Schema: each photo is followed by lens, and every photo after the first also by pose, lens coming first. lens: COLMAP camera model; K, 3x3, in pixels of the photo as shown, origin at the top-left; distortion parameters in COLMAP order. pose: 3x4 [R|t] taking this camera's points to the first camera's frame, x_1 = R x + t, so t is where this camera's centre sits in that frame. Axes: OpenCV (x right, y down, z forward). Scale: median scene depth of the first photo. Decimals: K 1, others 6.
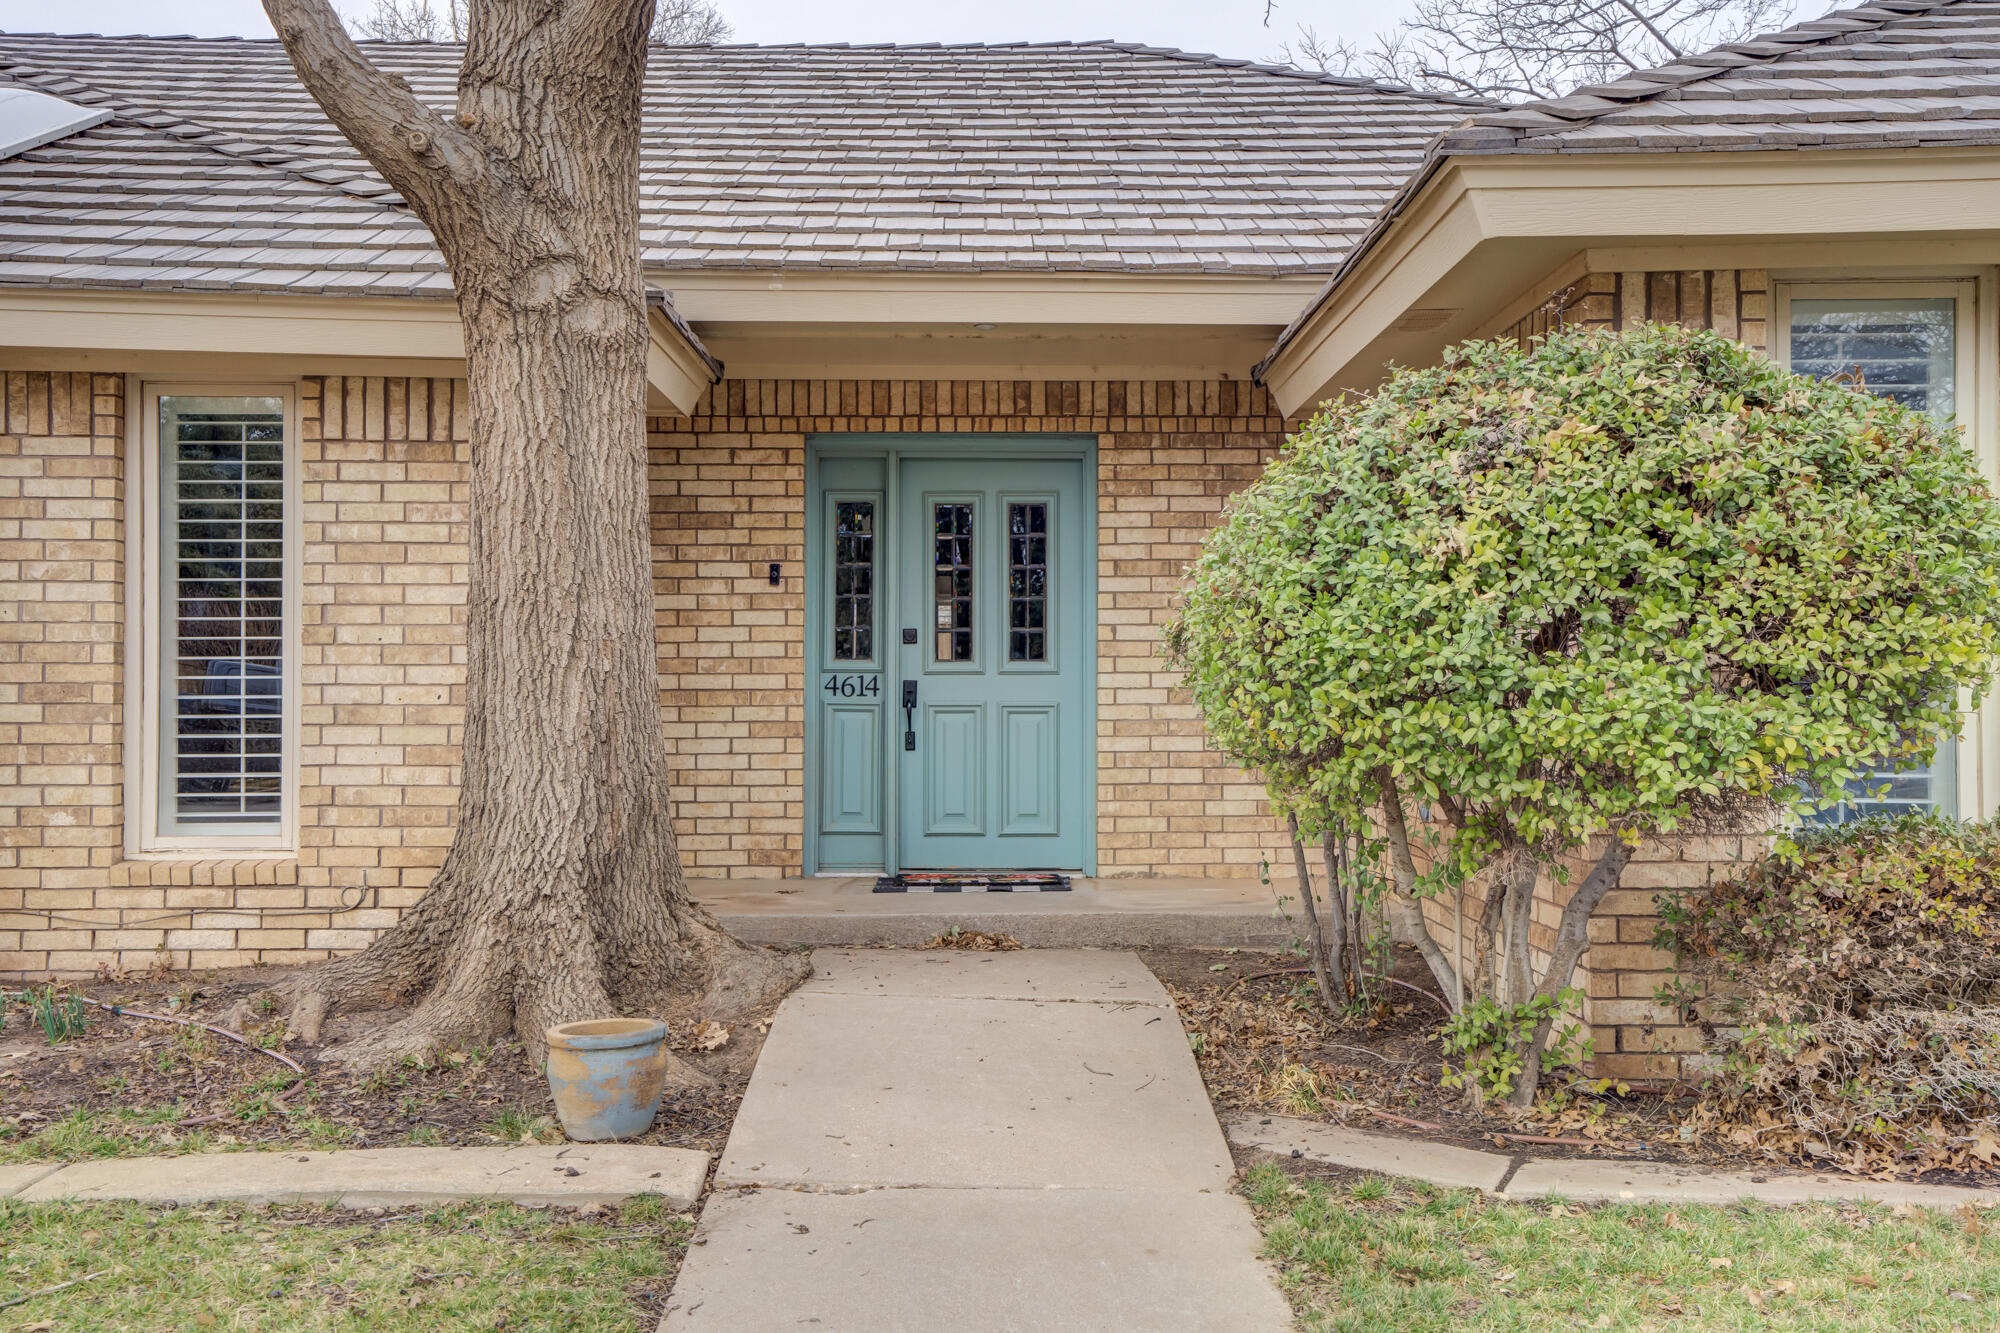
lens RADIAL K [[2037.8, 0, 1000.0], [0, 2037.8, 666.5], [0, 0, 1]] dist [-0.001962, -0.002512]
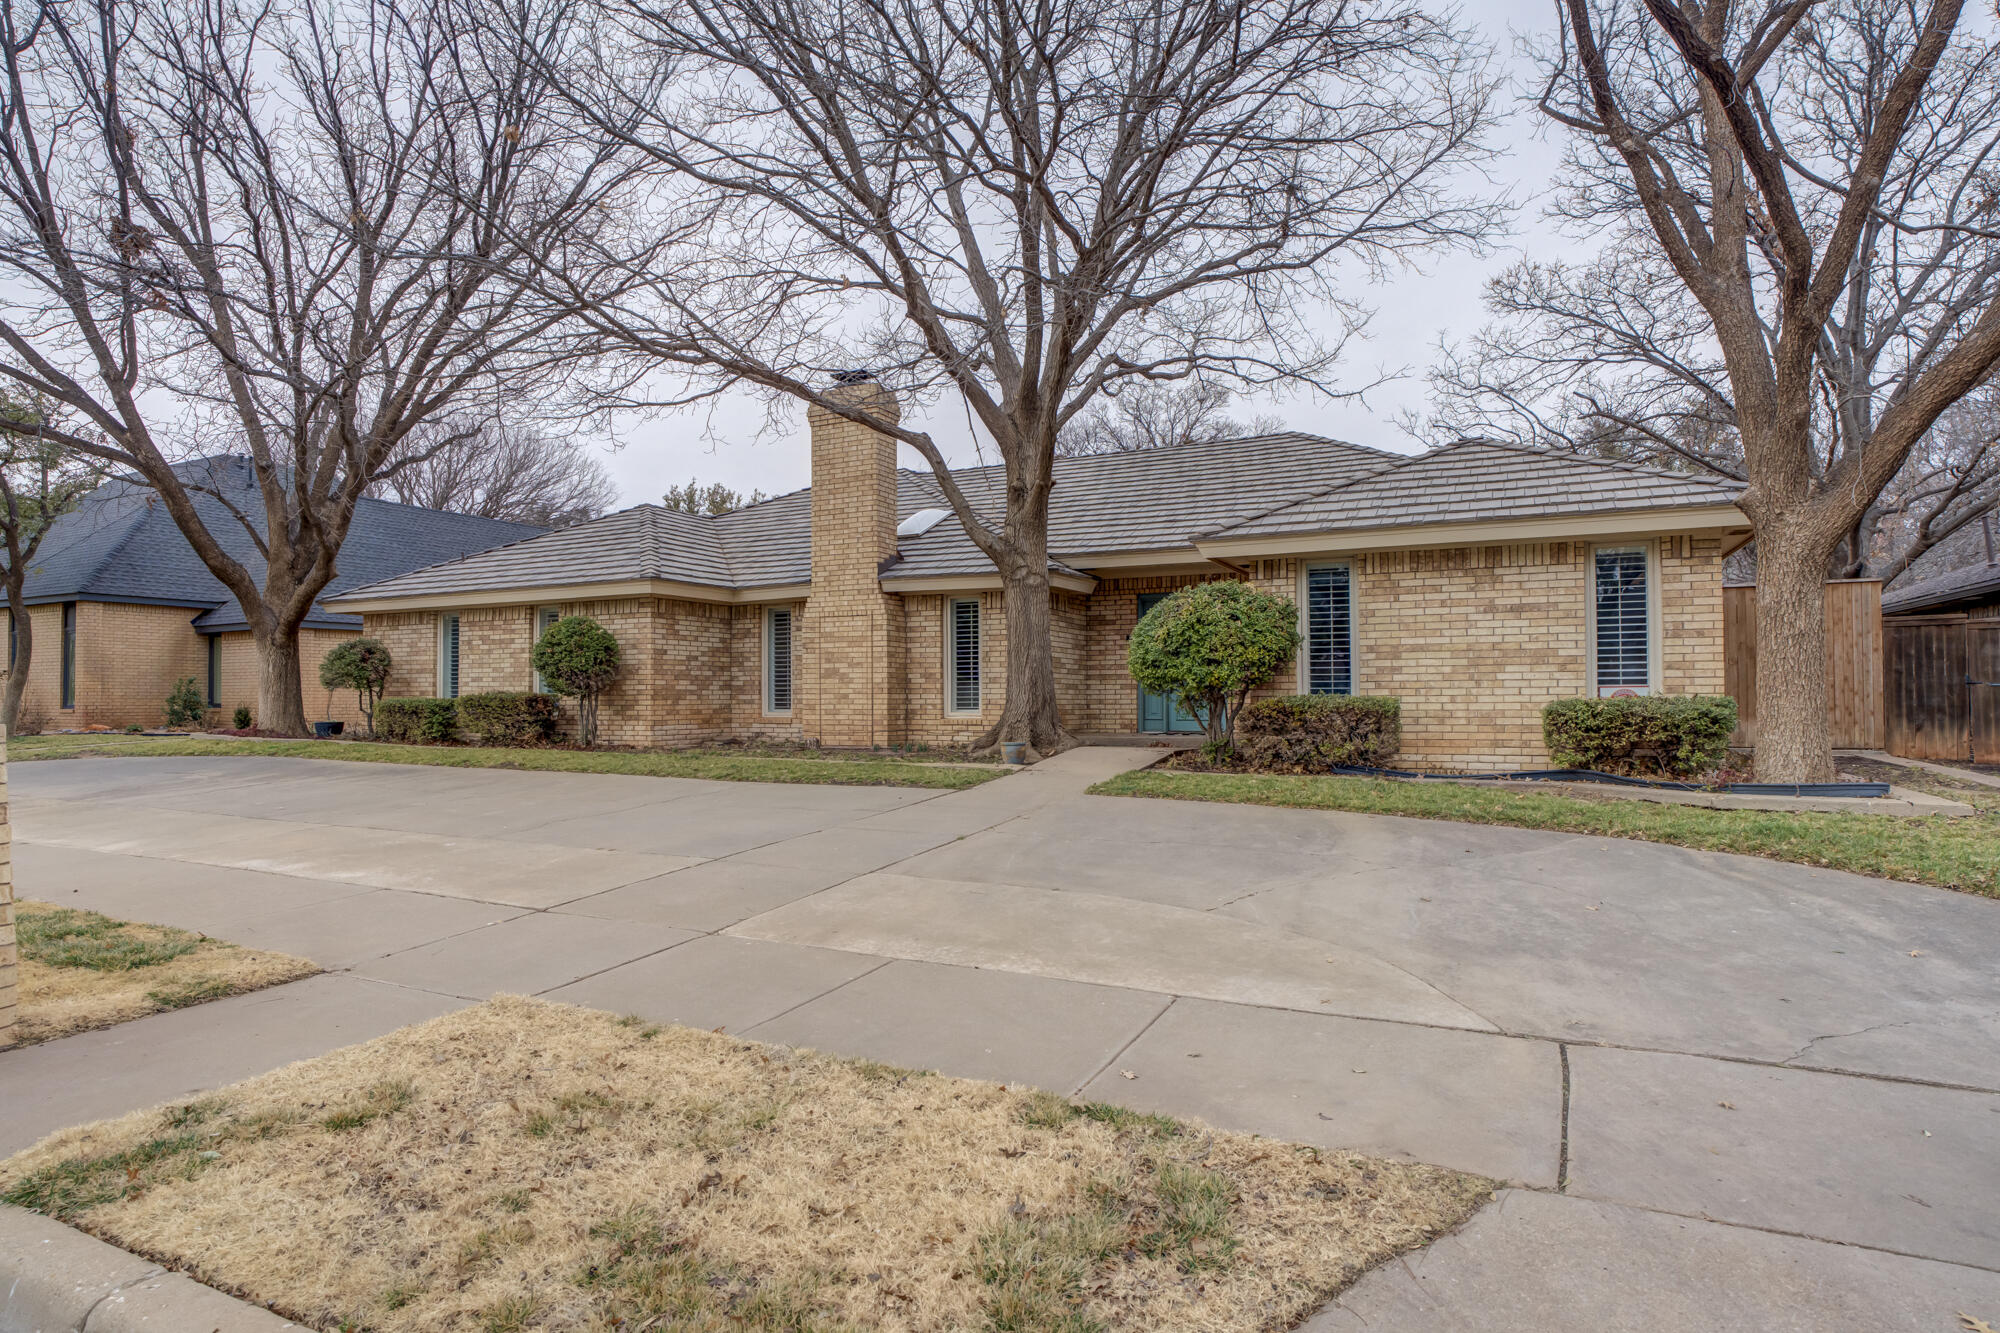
lens RADIAL K [[1053.6, 0, 1000.0], [0, 1053.6, 666.5], [0, 0, 1]] dist [-0.000027, -0.000006]
pose [[0.902288, -0.013086, -0.430936, 0.656025], [0.008298, 0.999881, -0.012989, 0.030085], [0.431054, 0.008144, 0.902289, -0.944412]]
